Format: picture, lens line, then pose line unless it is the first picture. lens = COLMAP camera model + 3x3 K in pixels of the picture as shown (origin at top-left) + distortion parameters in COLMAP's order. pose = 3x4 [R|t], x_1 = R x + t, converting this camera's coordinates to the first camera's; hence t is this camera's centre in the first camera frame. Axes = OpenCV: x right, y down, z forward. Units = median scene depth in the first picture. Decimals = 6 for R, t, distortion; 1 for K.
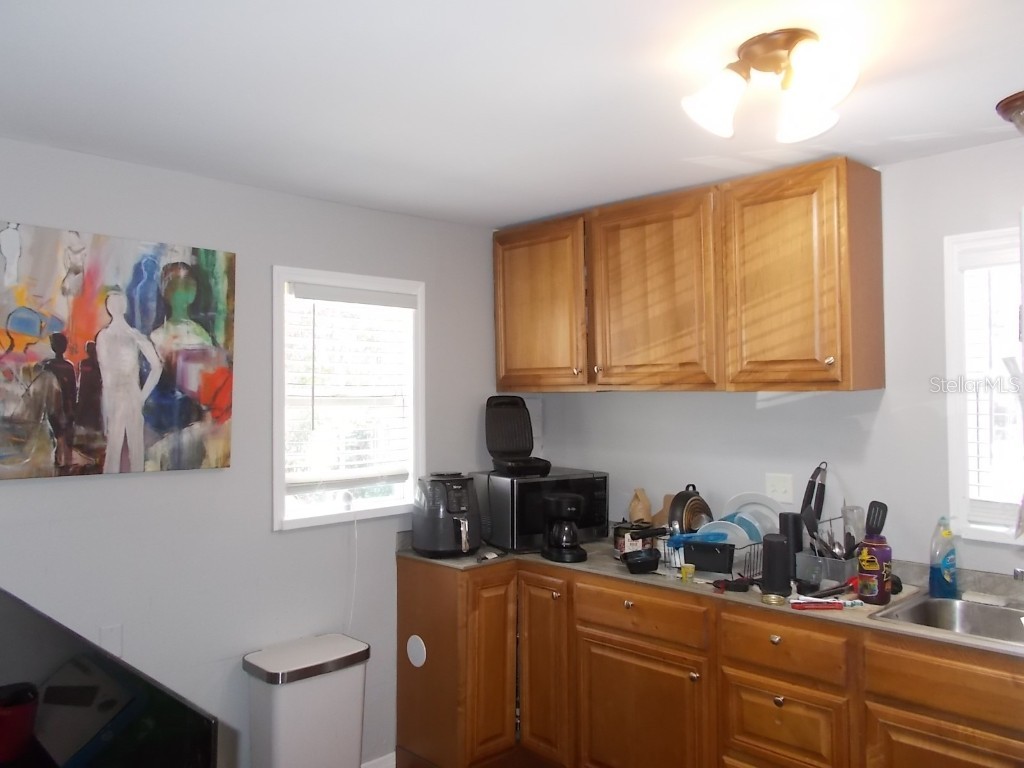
lens RADIAL K [[801.2, 0, 505.7], [0, 801.2, 382.0], [0, 0, 1]] dist [0.025962, -0.012926]
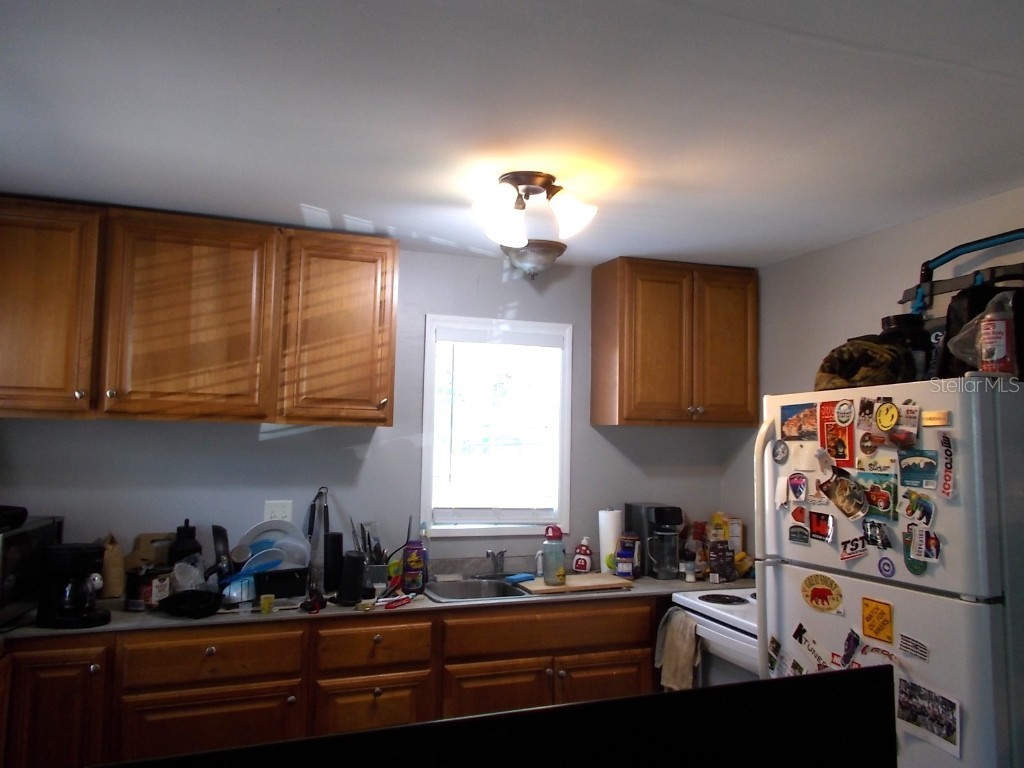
lens RADIAL K [[801.2, 0, 504.5], [0, 801.2, 382.7], [0, 0, 1]] dist [0.025962, -0.012926]
pose [[0.405533, 0.069766, 0.911414, -0.580519], [-0.034911, 0.997538, -0.060825, 0.011386], [-0.913414, -0.007152, 0.406970, 0.308188]]
